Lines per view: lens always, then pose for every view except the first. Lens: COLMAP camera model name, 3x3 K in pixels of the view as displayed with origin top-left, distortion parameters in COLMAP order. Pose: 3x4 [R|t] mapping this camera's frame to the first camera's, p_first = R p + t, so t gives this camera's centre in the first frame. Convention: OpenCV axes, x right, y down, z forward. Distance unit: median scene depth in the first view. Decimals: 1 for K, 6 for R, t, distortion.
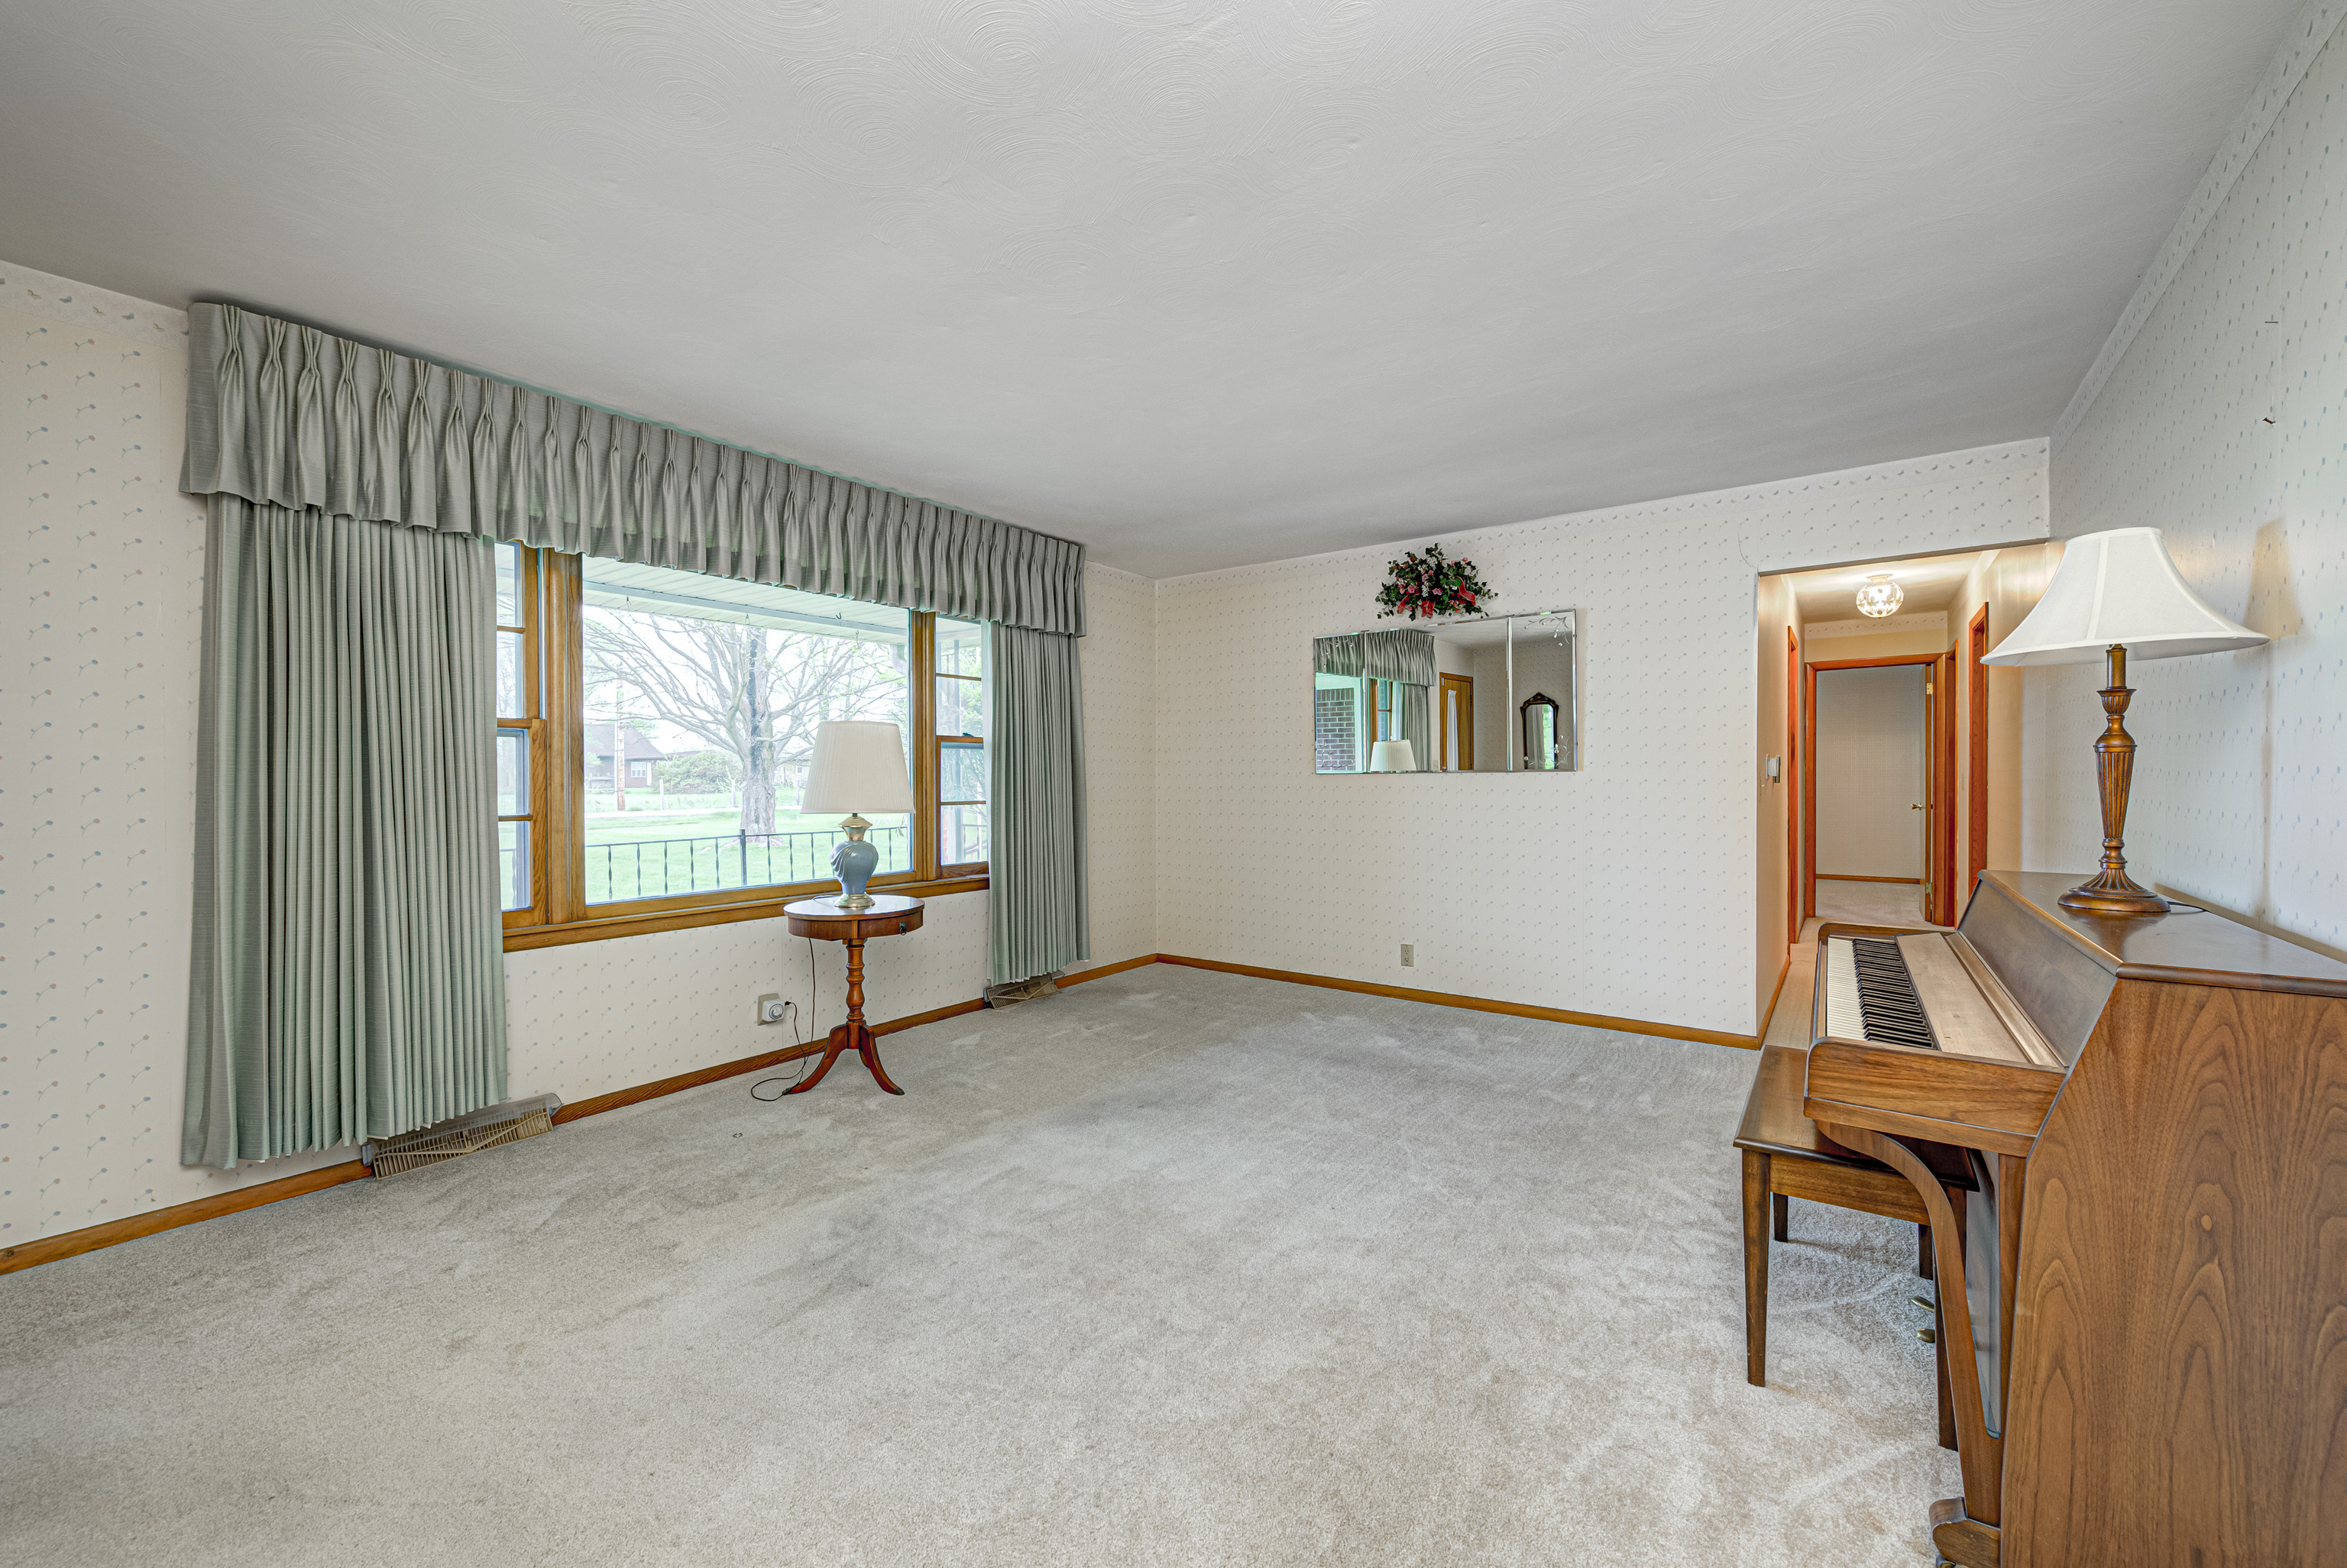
lens RADIAL K [[911.5, 0, 1173.7], [0, 911.5, 790.1], [0, 0, 1]] dist [0.001068, -0.000024]
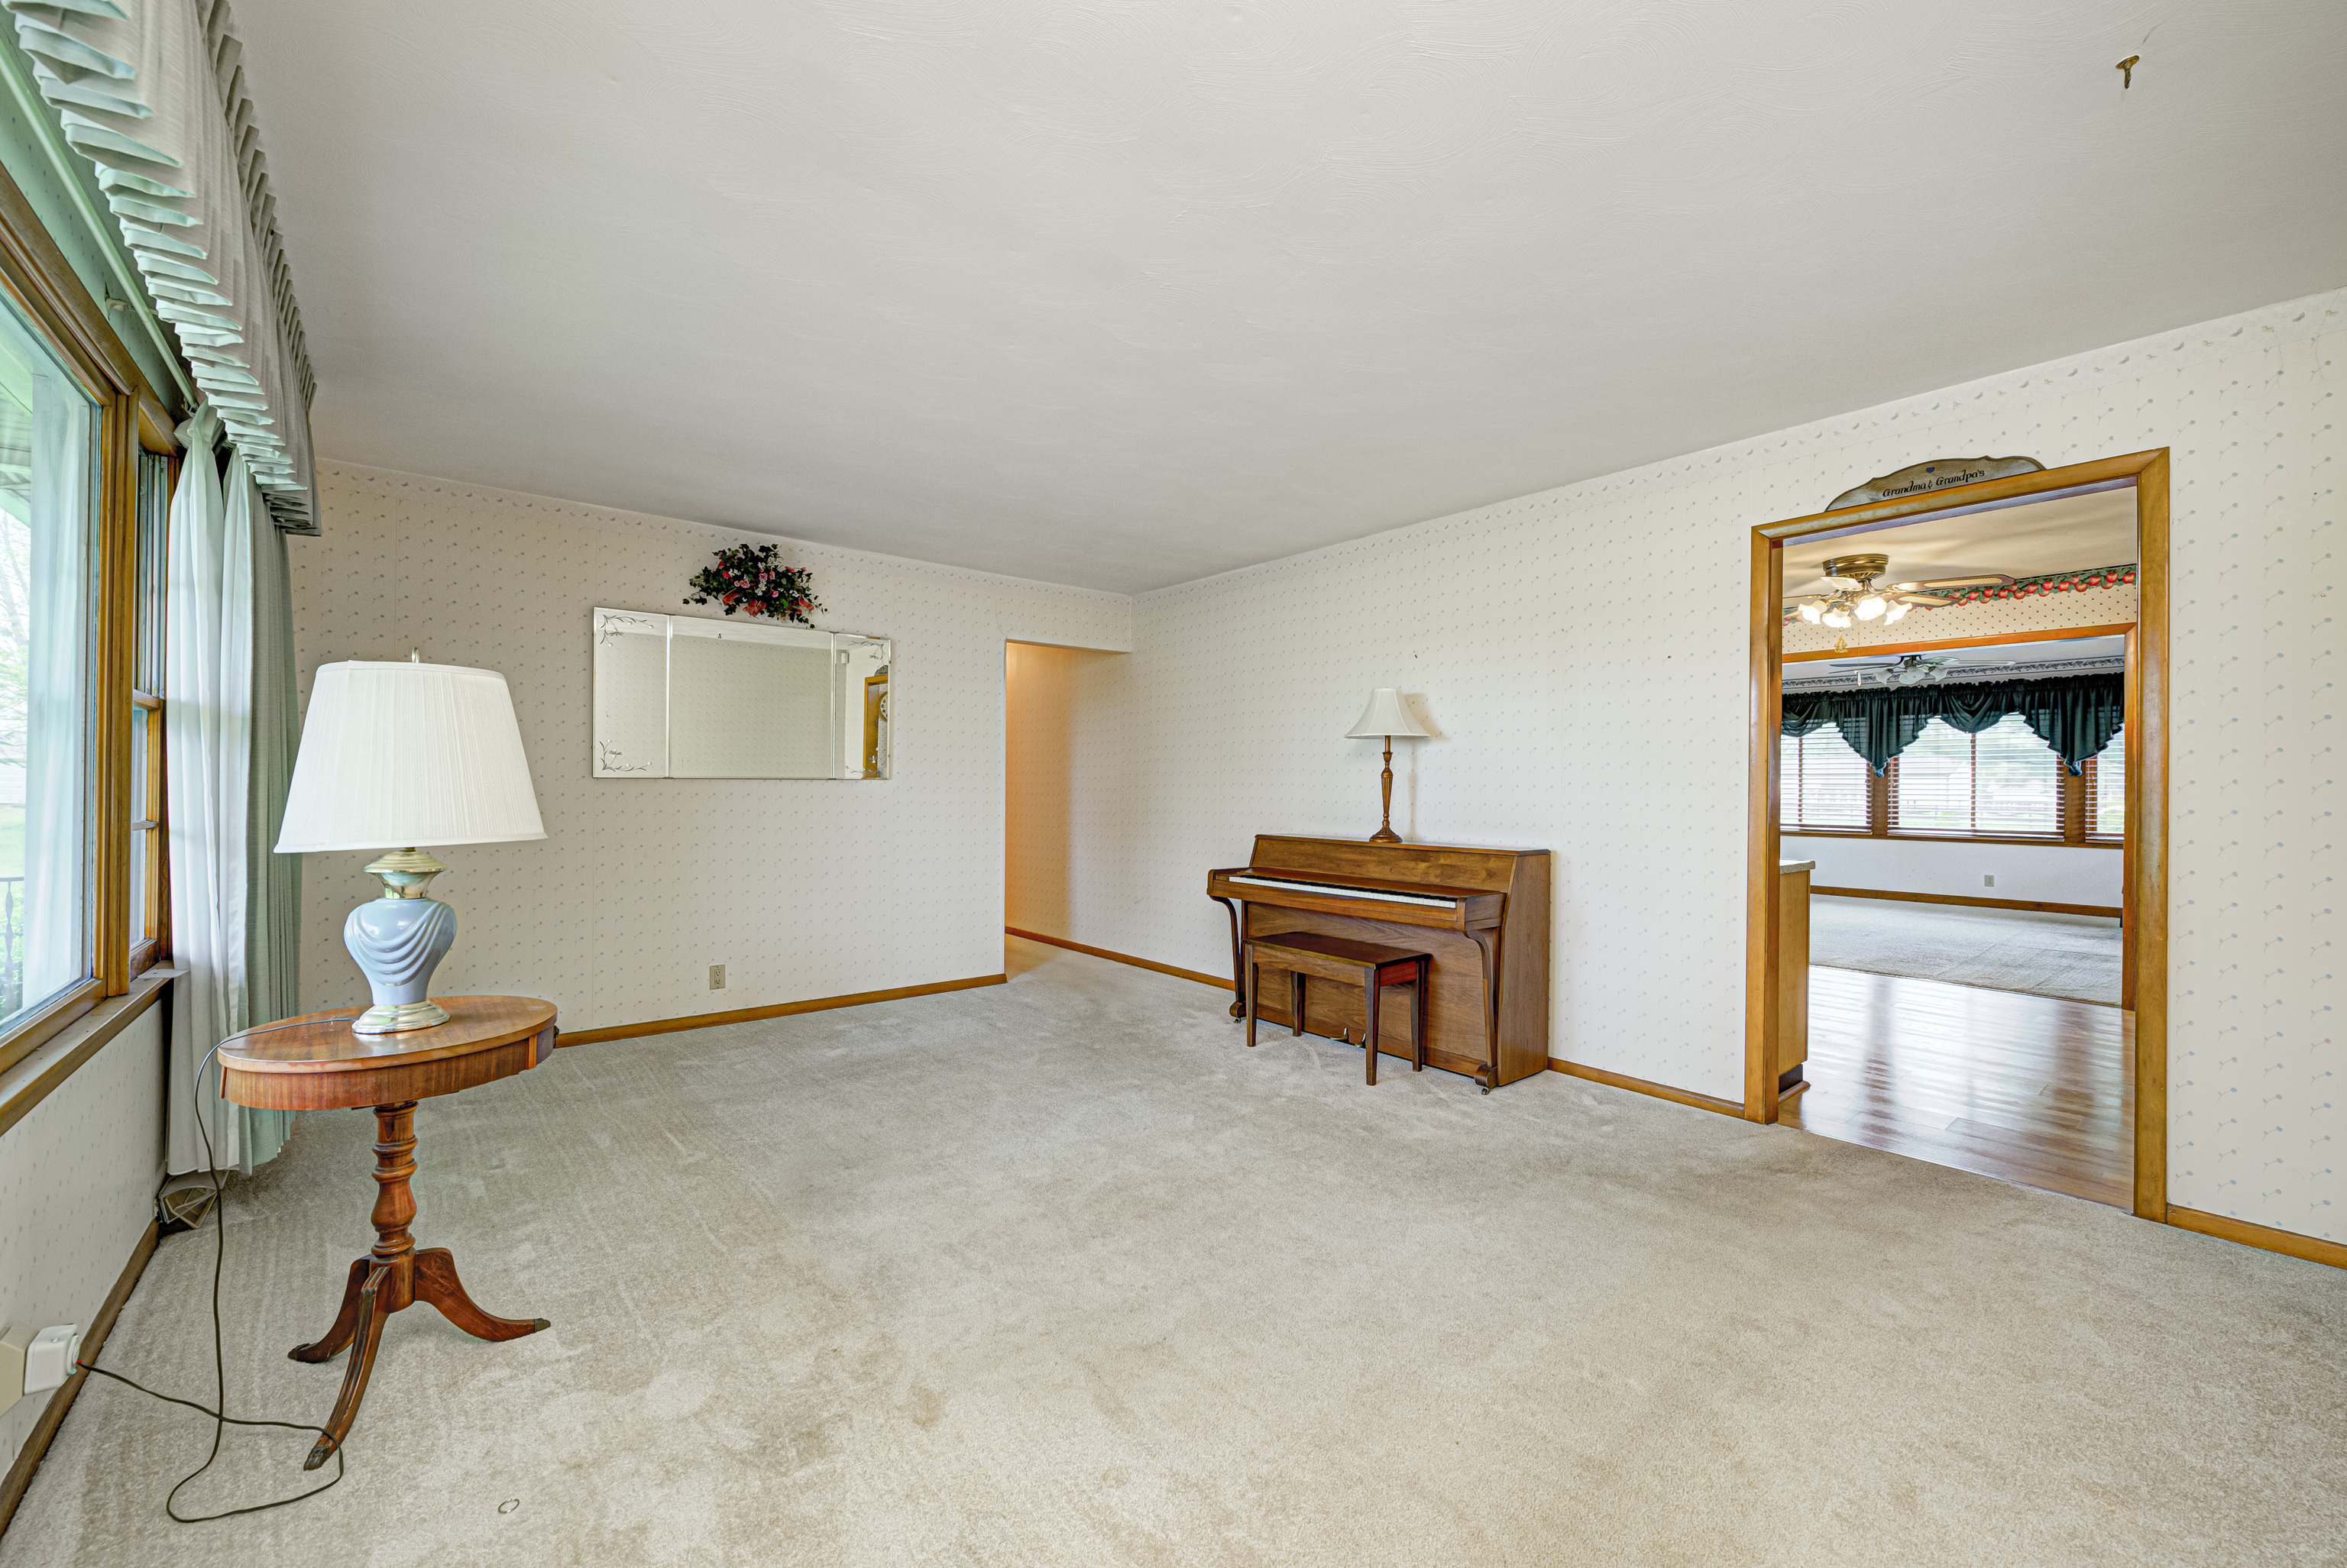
lens RADIAL K [[911.5, 0, 1169.8], [0, 911.5, 787.3], [0, 0, 1]] dist [0.001068, -0.000024]
pose [[0.255109, 0.012779, 0.966828, -0.701813], [0.004134, 0.999889, -0.014307, 0.007735], [-0.966903, 0.007647, 0.255028, 0.444417]]
